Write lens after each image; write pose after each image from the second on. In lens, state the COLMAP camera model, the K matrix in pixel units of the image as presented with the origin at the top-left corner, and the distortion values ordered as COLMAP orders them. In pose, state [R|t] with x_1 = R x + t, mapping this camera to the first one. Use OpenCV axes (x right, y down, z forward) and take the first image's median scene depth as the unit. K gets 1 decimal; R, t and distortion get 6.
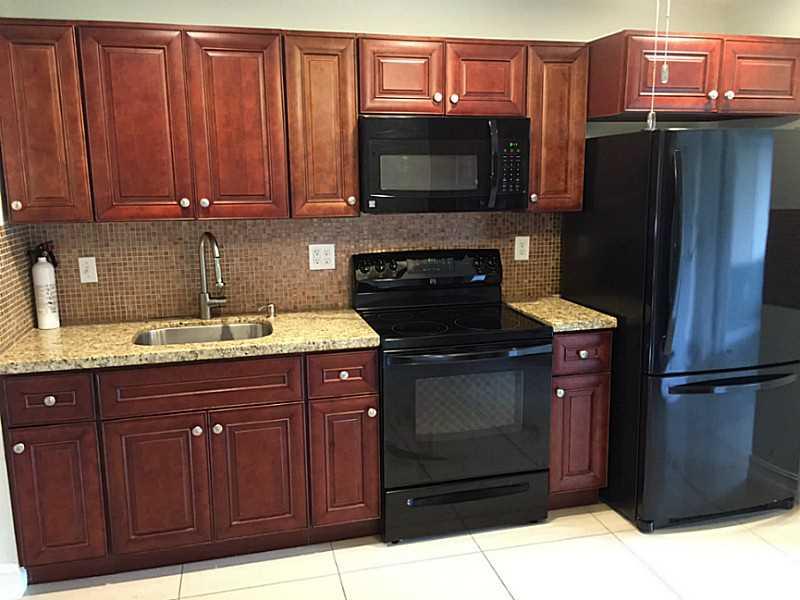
lens RADIAL K [[686.3, 0, 400.0], [0, 686.3, 300.0], [0, 0, 1]] dist [0.056740, -0.005565]
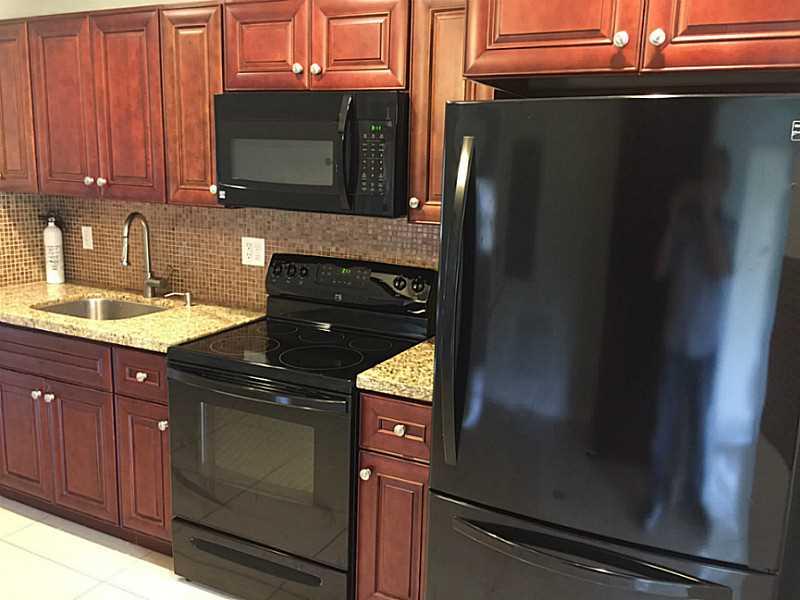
lens RADIAL K [[686.3, 0, 400.0], [0, 686.3, 300.0], [0, 0, 1]] dist [0.056740, -0.005565]
pose [[0.753368, 0.159129, -0.638055, 0.692734], [-0.158946, 0.985575, 0.058128, -0.092126], [0.638101, 0.057624, 0.767793, 0.466774]]
